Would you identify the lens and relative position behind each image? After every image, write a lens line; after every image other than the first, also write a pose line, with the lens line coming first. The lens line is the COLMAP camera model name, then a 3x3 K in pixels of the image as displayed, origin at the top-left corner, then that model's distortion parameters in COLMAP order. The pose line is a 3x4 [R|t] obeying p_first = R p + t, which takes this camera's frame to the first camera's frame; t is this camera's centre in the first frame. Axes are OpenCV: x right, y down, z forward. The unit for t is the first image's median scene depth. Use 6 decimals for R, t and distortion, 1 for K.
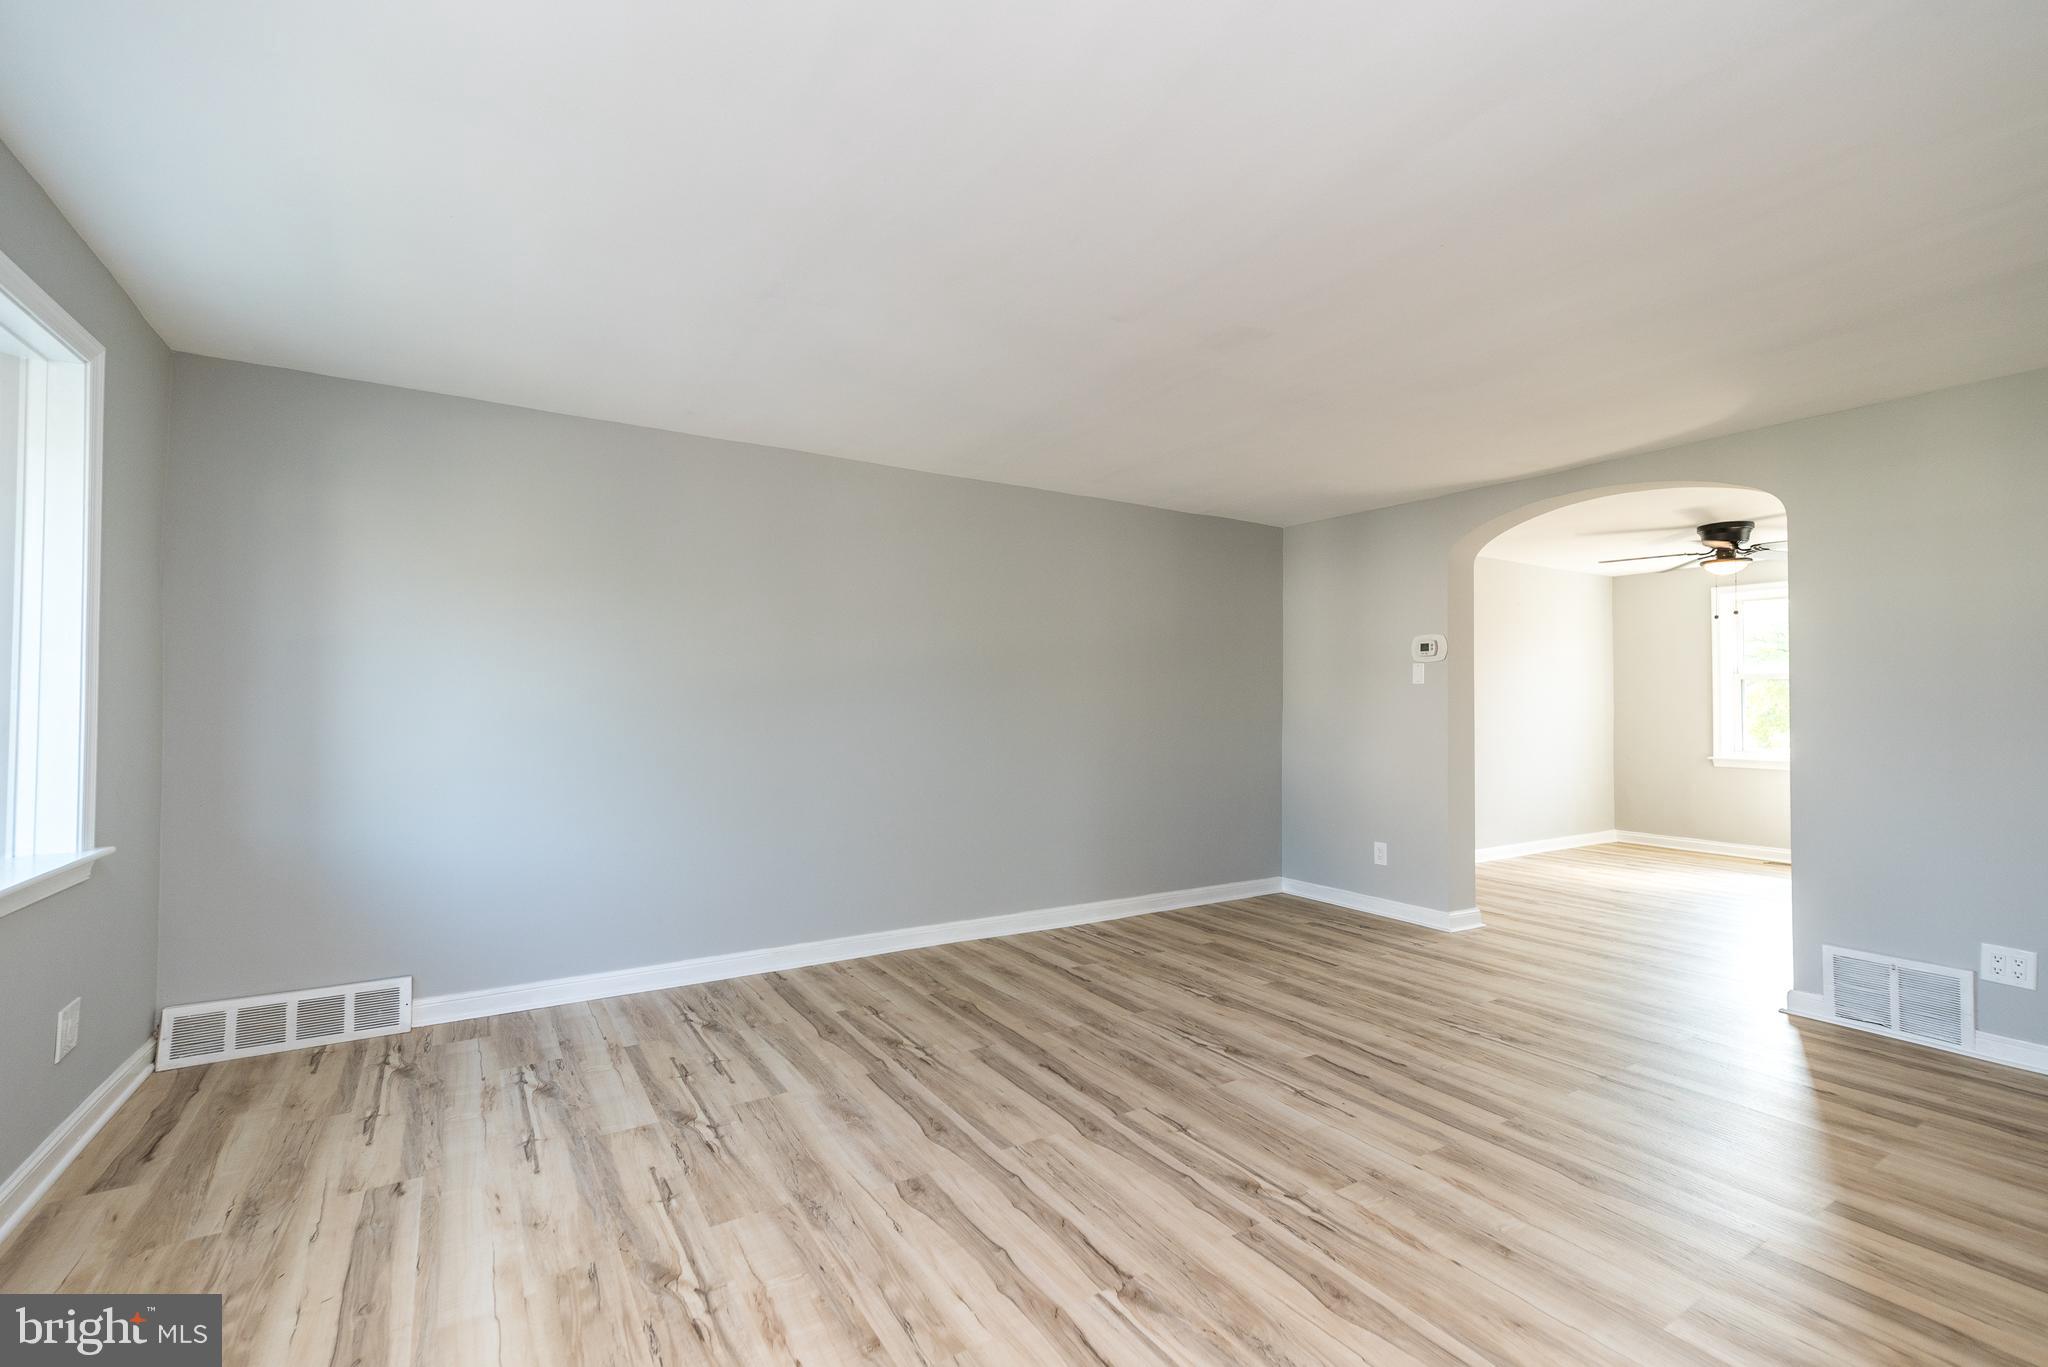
lens RADIAL K [[896.2, 0, 1020.9], [0, 896.2, 684.1], [0, 0, 1]] dist [0.007554, 0.000062]
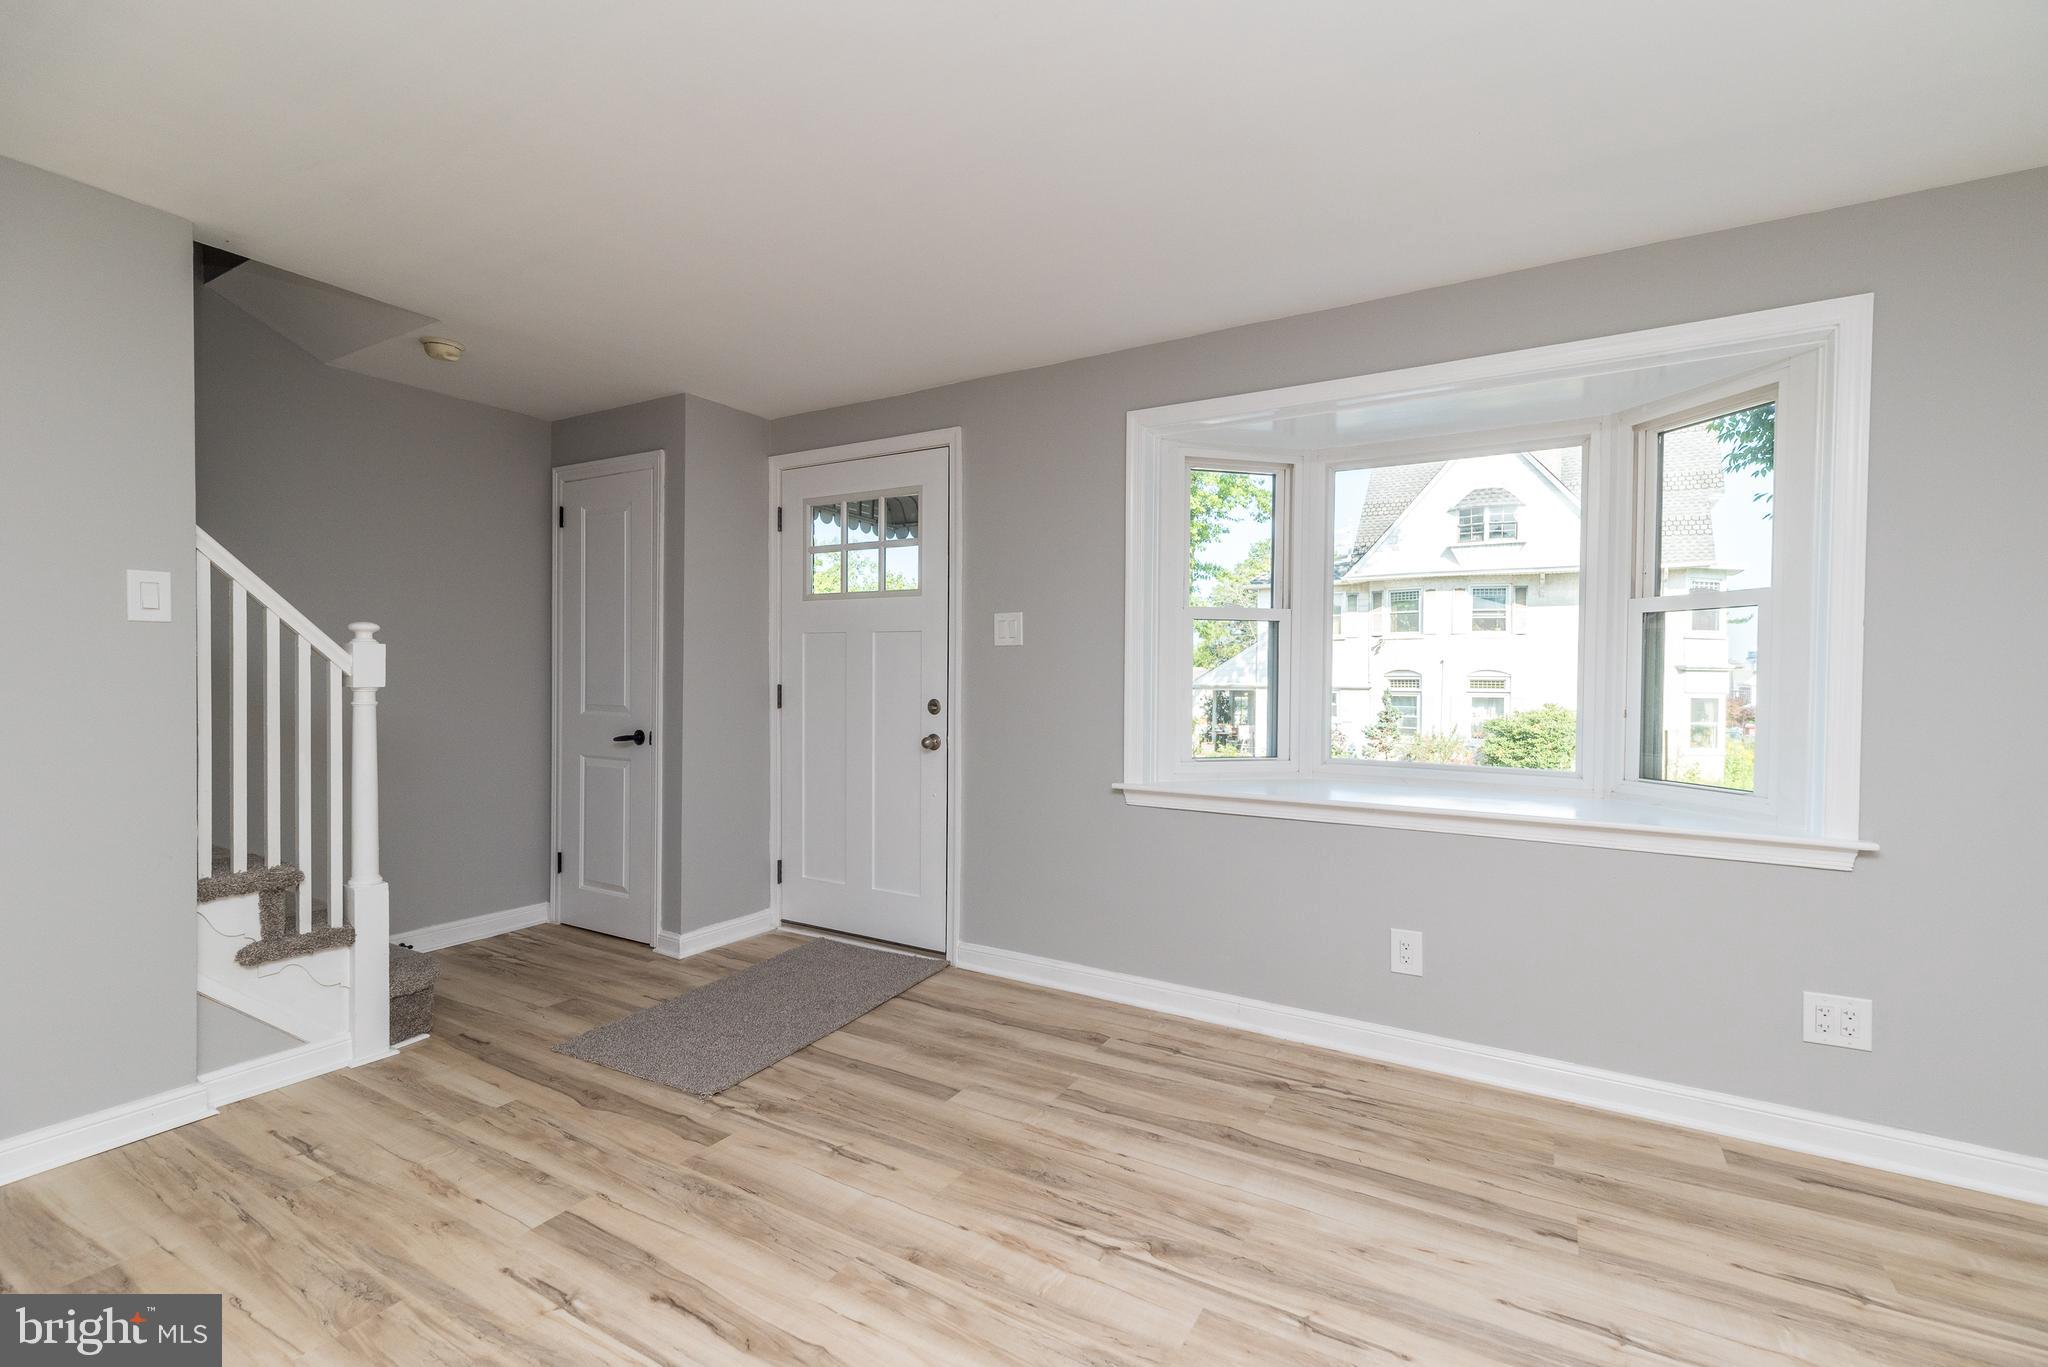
lens RADIAL K [[898.7, 0, 1027.0], [0, 898.7, 688.5], [0, 0, 1]] dist [0.007999, -0.000249]
pose [[-0.885688, -0.007657, -0.464217, 0.140071], [-0.004594, 0.999960, -0.007729, 0.033025], [0.464257, -0.004713, -0.885688, 1.251319]]
